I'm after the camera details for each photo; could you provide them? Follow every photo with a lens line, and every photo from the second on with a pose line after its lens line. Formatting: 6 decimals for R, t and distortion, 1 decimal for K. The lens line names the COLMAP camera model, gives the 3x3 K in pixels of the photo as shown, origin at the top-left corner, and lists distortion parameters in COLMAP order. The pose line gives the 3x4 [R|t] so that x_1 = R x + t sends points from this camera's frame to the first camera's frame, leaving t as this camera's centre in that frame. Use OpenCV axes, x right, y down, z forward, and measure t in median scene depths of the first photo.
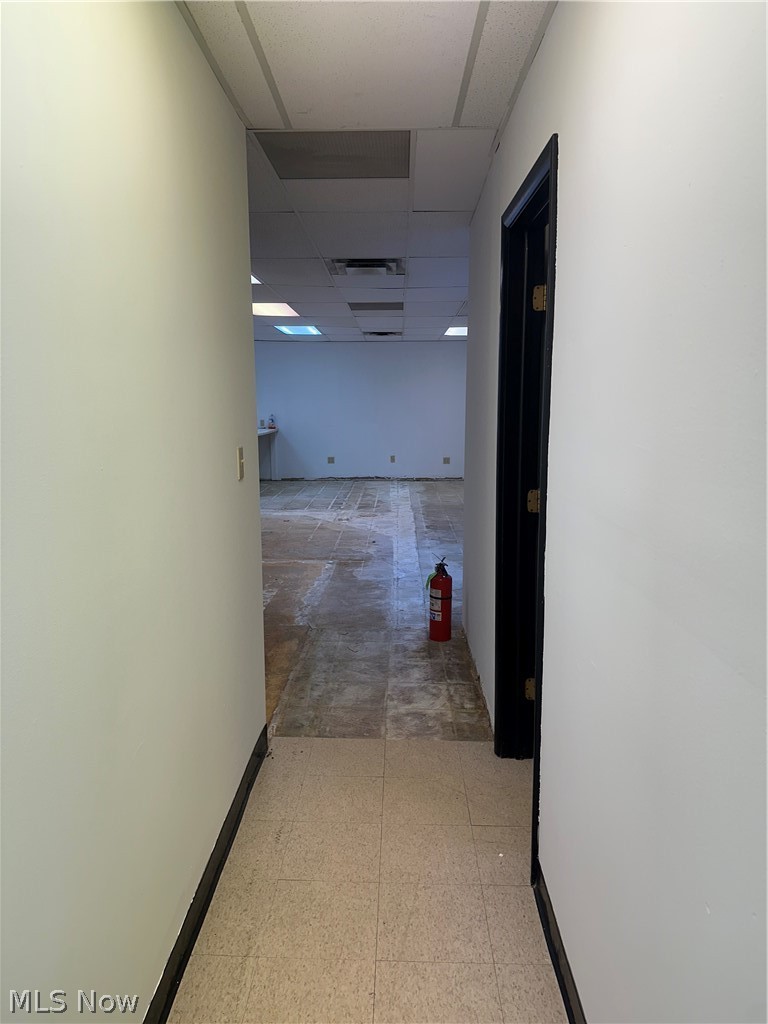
lens RADIAL K [[719.8, 0, 378.1], [0, 719.8, 514.2], [0, 0, 1]] dist [0.070981, -0.094631]
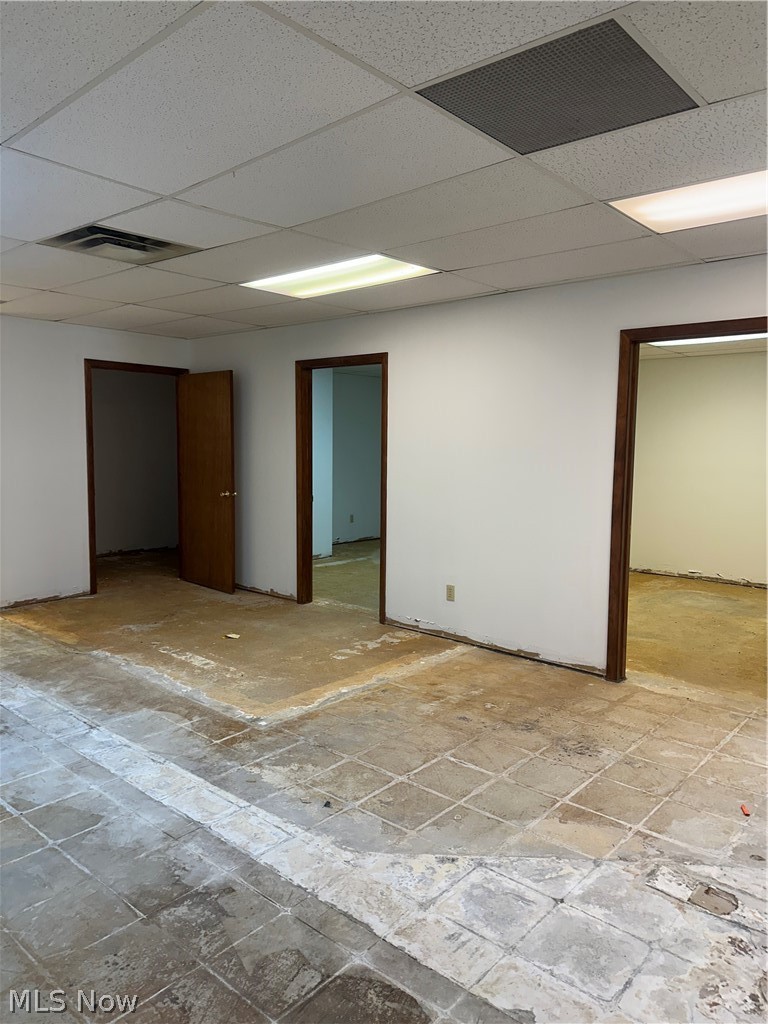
lens RADIAL K [[719.8, 0, 386.4], [0, 719.8, 512.9], [0, 0, 1]] dist [0.070981, -0.094631]
pose [[-0.639252, 0.075626, -0.765270, 0.230117], [-0.130878, 0.969935, 0.205178, -0.174411], [0.757779, 0.231317, -0.610134, 1.058532]]
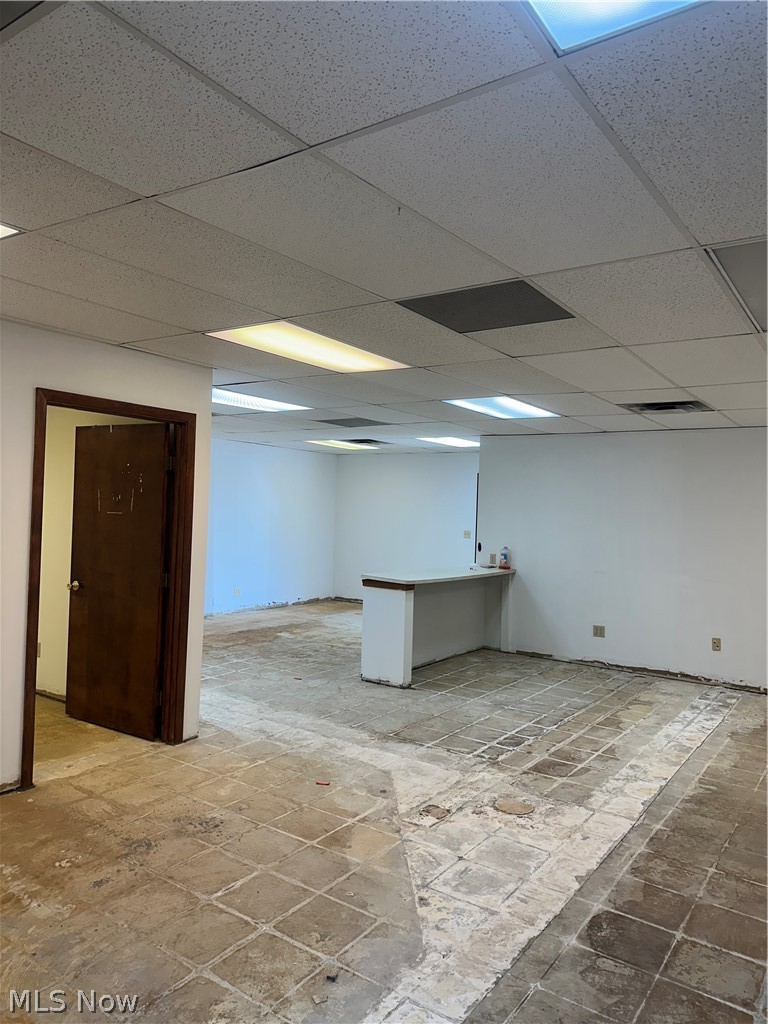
lens RADIAL K [[719.8, 0, 379.4], [0, 719.8, 477.7], [0, 0, 1]] dist [0.070981, -0.094631]
pose [[0.831964, 0.009494, -0.554748, 0.164041], [-0.125701, 0.977080, -0.171795, -0.108915], [0.540403, 0.212660, 0.814089, 0.600292]]
